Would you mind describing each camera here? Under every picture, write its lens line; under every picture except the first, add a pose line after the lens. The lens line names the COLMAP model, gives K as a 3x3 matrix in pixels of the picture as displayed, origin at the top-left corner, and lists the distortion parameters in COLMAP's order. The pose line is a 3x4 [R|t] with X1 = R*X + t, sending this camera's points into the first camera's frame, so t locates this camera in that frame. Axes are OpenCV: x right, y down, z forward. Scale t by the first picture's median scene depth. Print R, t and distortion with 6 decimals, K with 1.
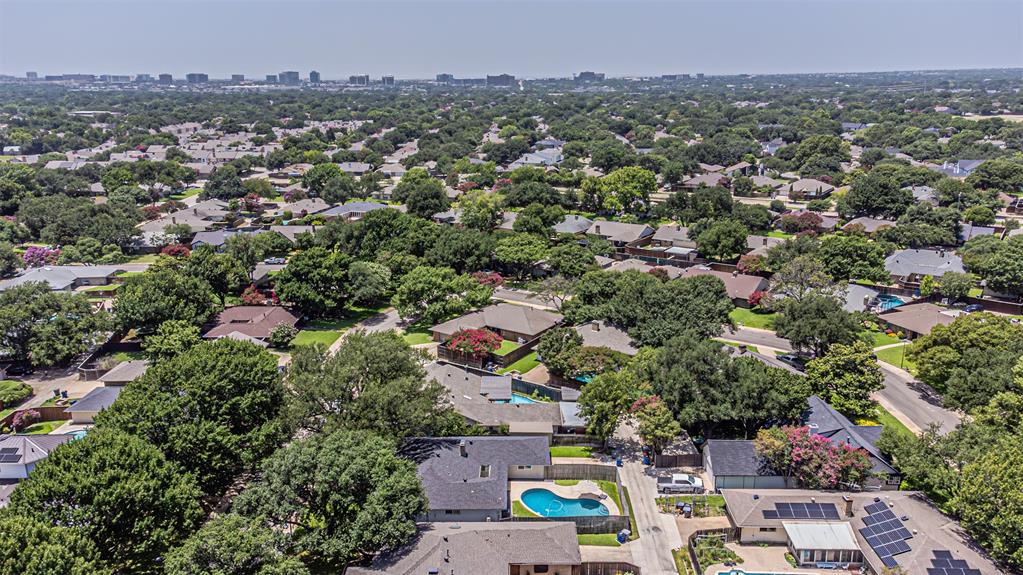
lens RADIAL K [[775.0, 0, 509.3], [0, 775.0, 283.7], [0, 0, 1]] dist [0.058737, 0.000417]
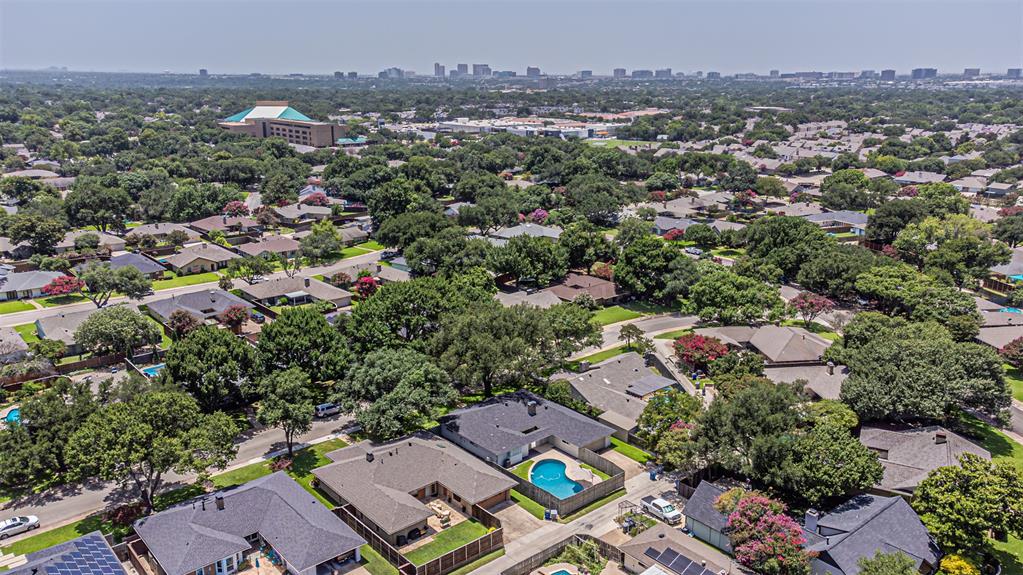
lens RADIAL K [[775.0, 0, 510.6], [0, 775.0, 290.8], [0, 0, 1]] dist [0.058737, 0.000417]
pose [[0.660602, 0.207835, -0.721395, 0.480407], [-0.198132, 0.975112, 0.099496, -0.047185], [0.724120, 0.077205, 0.685340, 0.106148]]
